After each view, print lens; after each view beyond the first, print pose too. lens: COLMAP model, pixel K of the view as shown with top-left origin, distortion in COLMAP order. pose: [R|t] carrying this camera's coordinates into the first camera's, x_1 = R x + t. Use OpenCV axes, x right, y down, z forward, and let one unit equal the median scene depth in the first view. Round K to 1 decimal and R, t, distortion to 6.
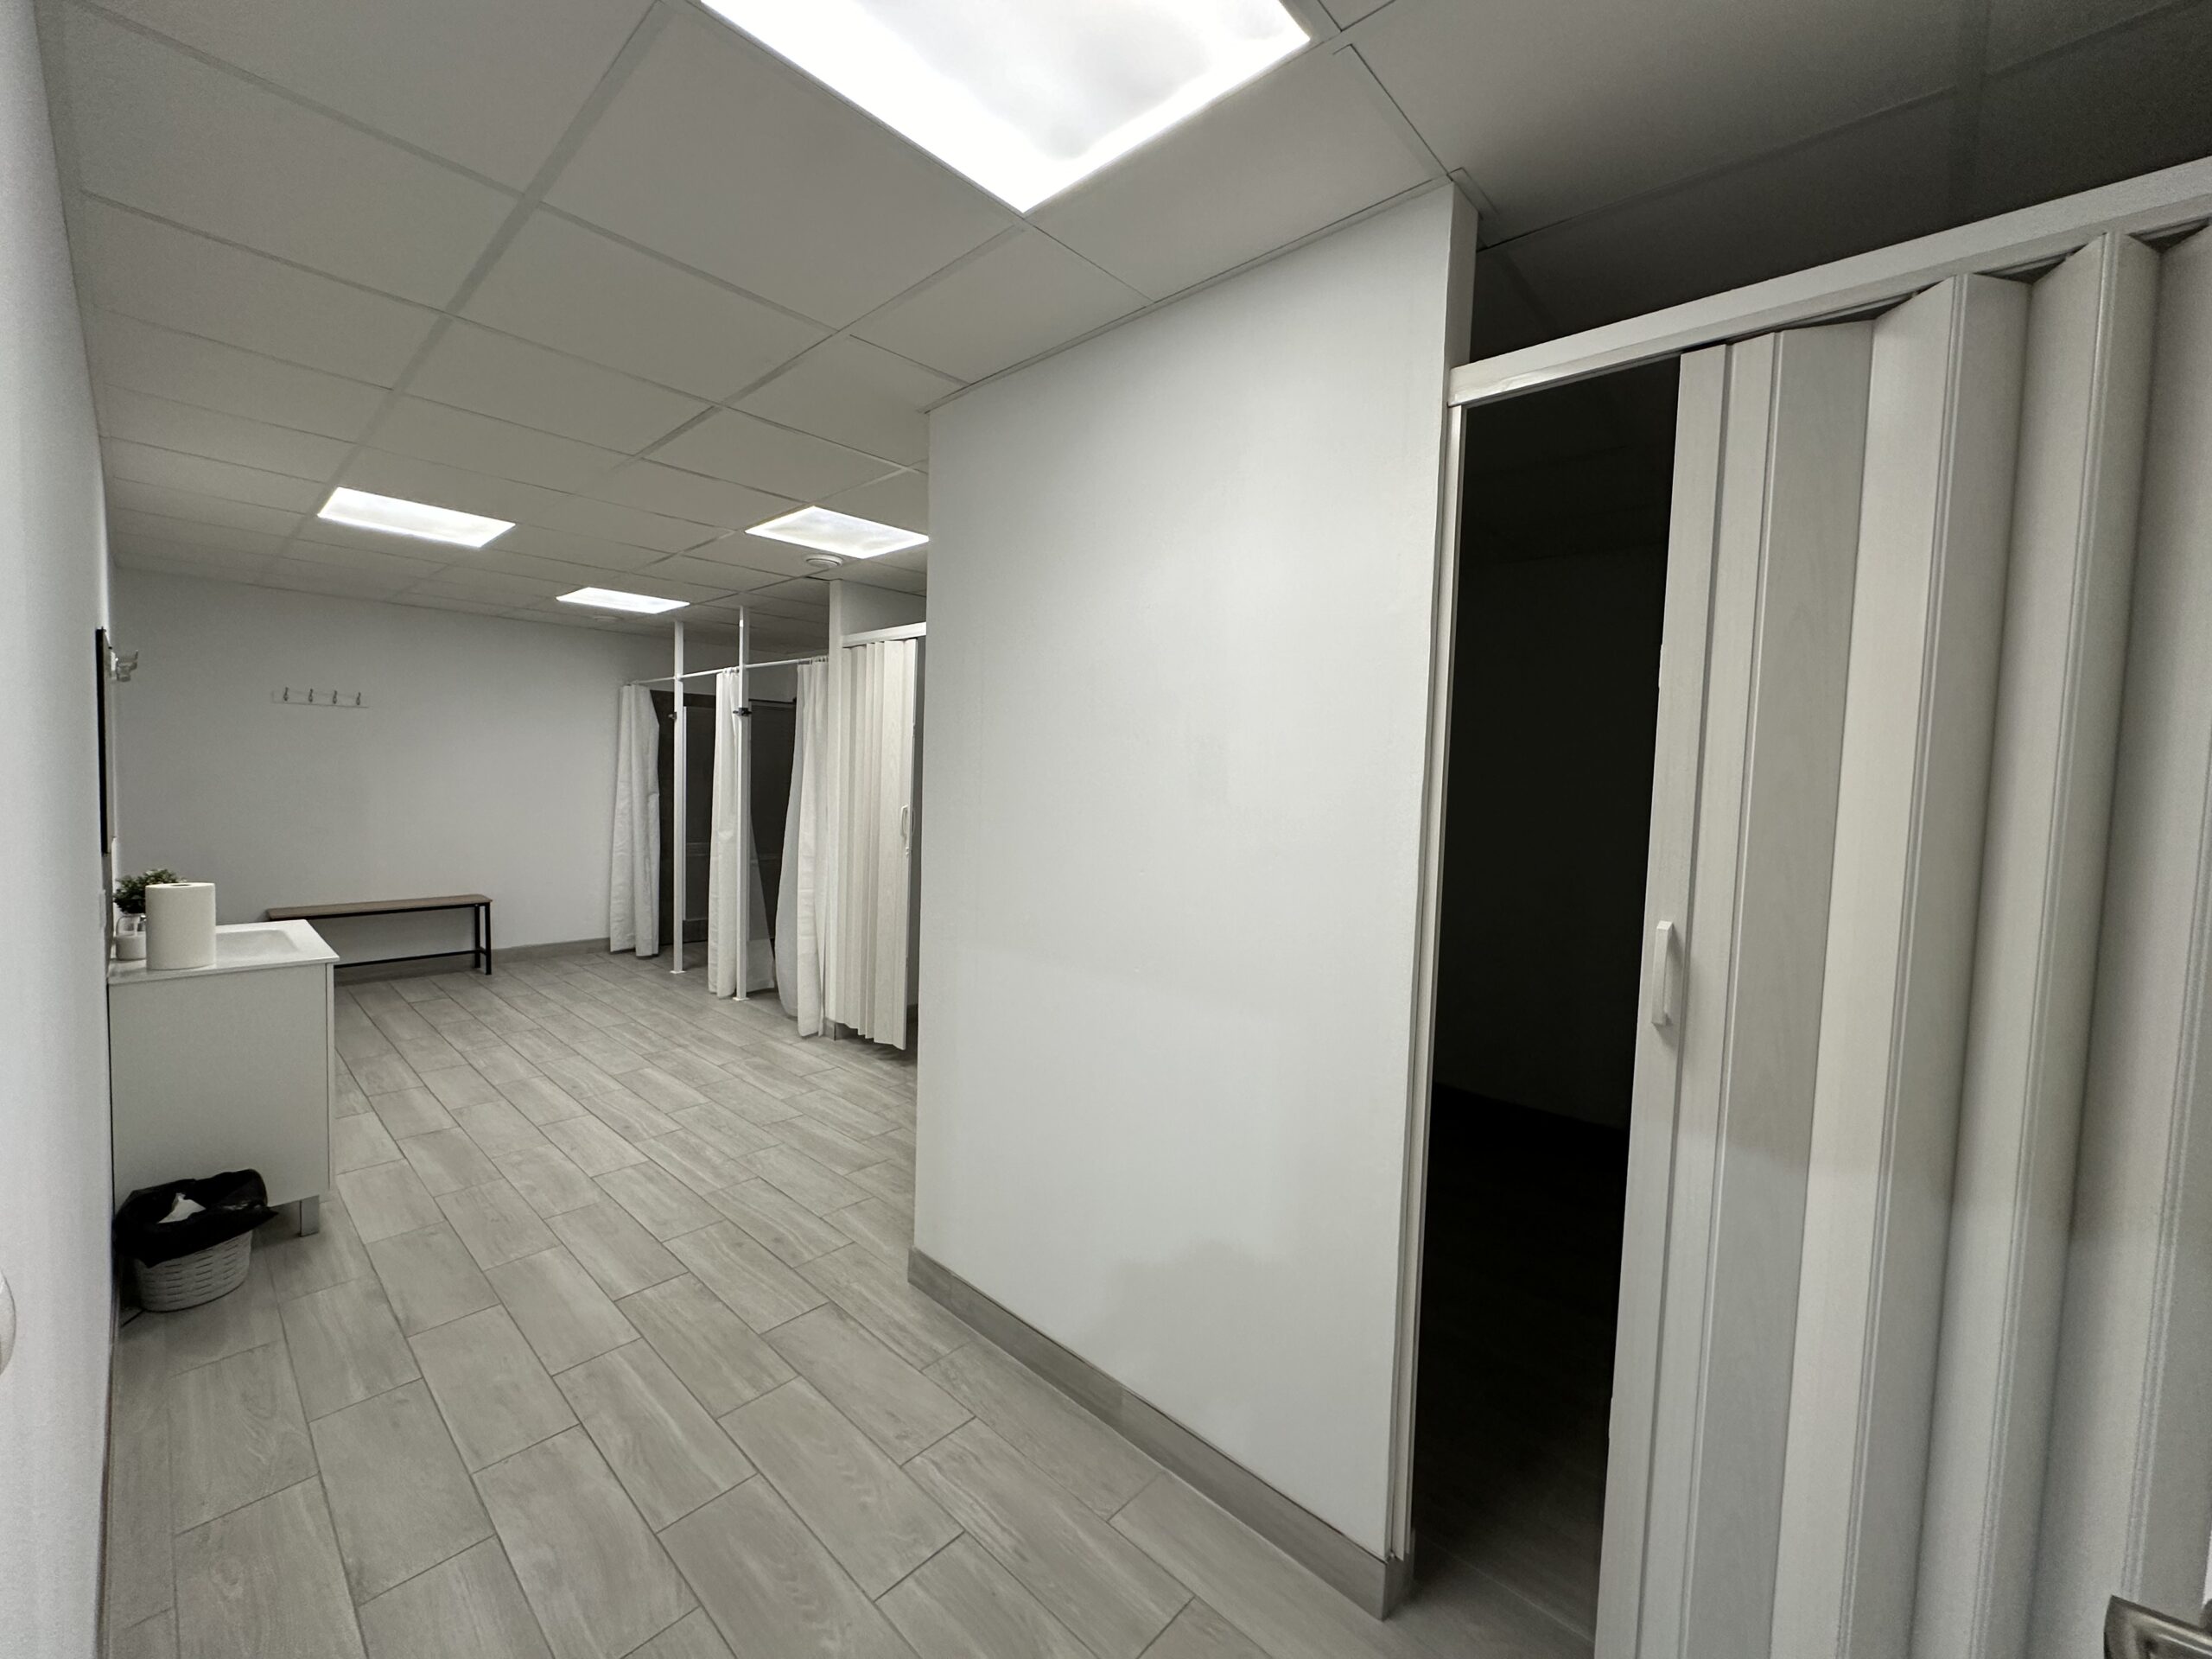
lens RADIAL K [[877.4, 0, 1107.9], [0, 877.4, 831.7], [0, 0, 1]] dist [-0.003087, 0.000159]
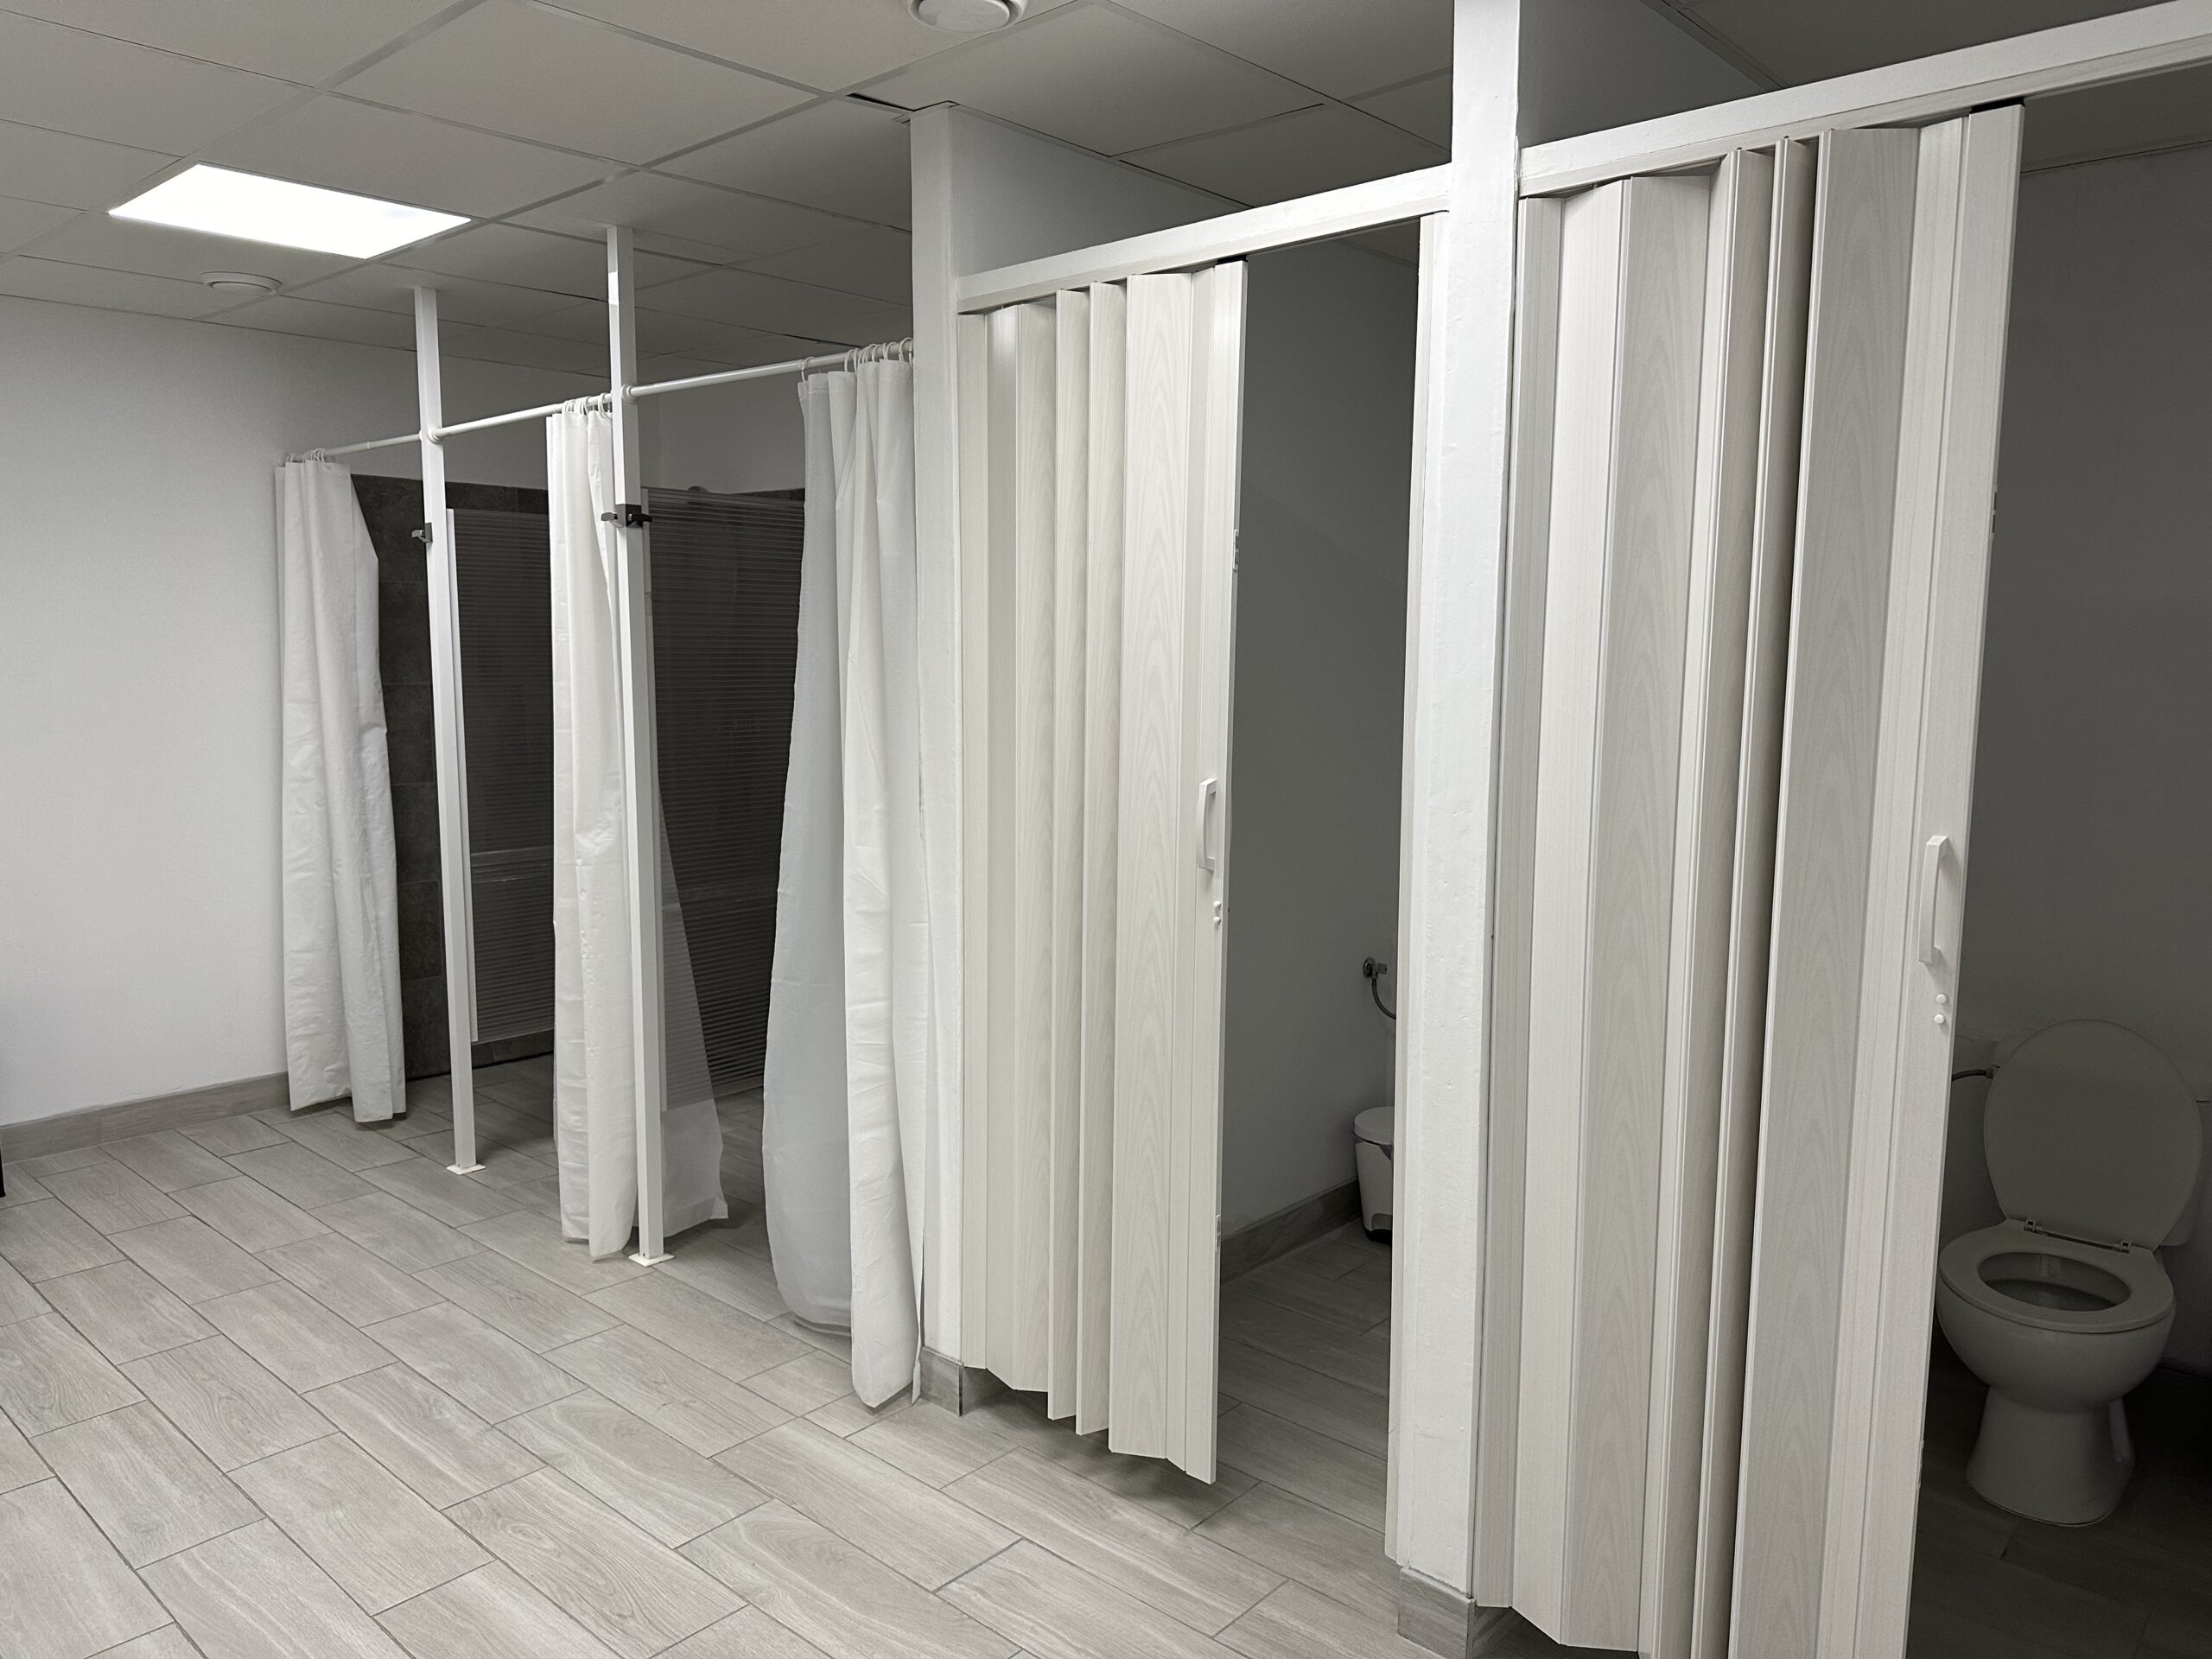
lens RADIAL K [[1531.6, 0, 1107.4], [0, 1531.6, 821.3], [0, 0, 1]] dist [0.048454, -0.057367]
pose [[0.999562, -0.029385, 0.003605, -0.224902], [0.029129, 0.997916, 0.057582, -0.039318], [-0.005290, -0.057452, 0.998334, 0.343205]]
